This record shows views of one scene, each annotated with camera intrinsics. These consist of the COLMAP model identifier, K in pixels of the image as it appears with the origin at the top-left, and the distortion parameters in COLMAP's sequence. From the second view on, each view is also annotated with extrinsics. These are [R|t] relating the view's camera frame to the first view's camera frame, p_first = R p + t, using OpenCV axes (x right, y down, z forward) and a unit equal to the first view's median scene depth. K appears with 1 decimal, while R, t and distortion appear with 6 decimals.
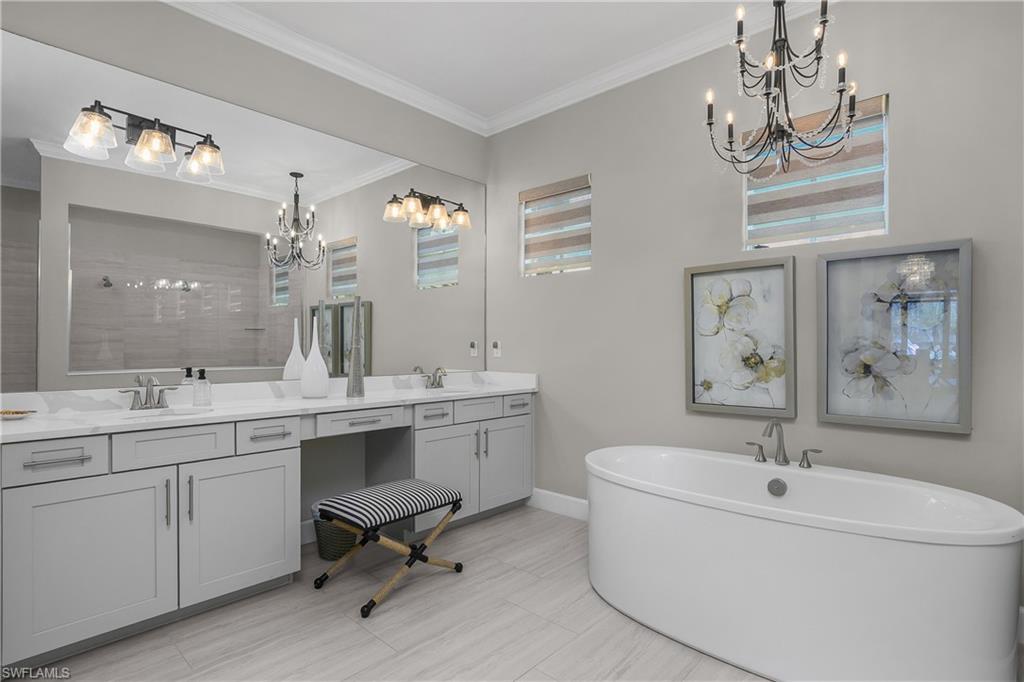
lens RADIAL K [[519.3, 0, 513.0], [0, 519.3, 344.6], [0, 0, 1]] dist [-0.002848, 0.000617]
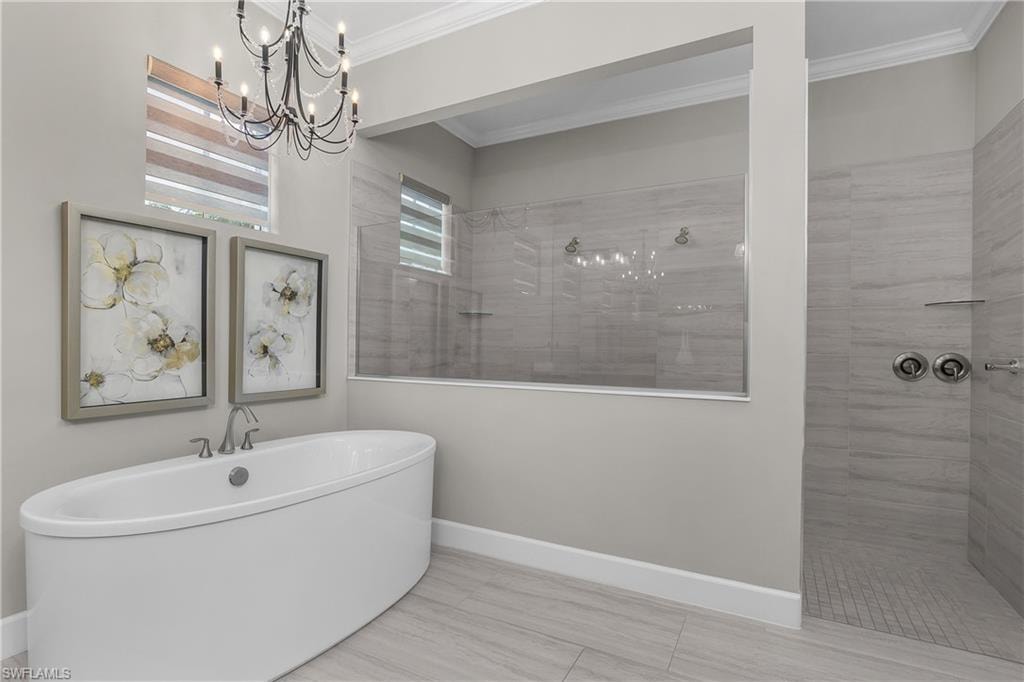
lens RADIAL K [[498.5, 0, 513.1], [0, 498.5, 343.5], [0, 0, 1]] dist [-0.009754, -0.000145]
pose [[-0.239436, 0.000629, 0.970912, -0.433705], [-0.010505, 0.999940, -0.003238, 0.027851], [-0.970855, -0.010975, -0.239415, 0.655076]]
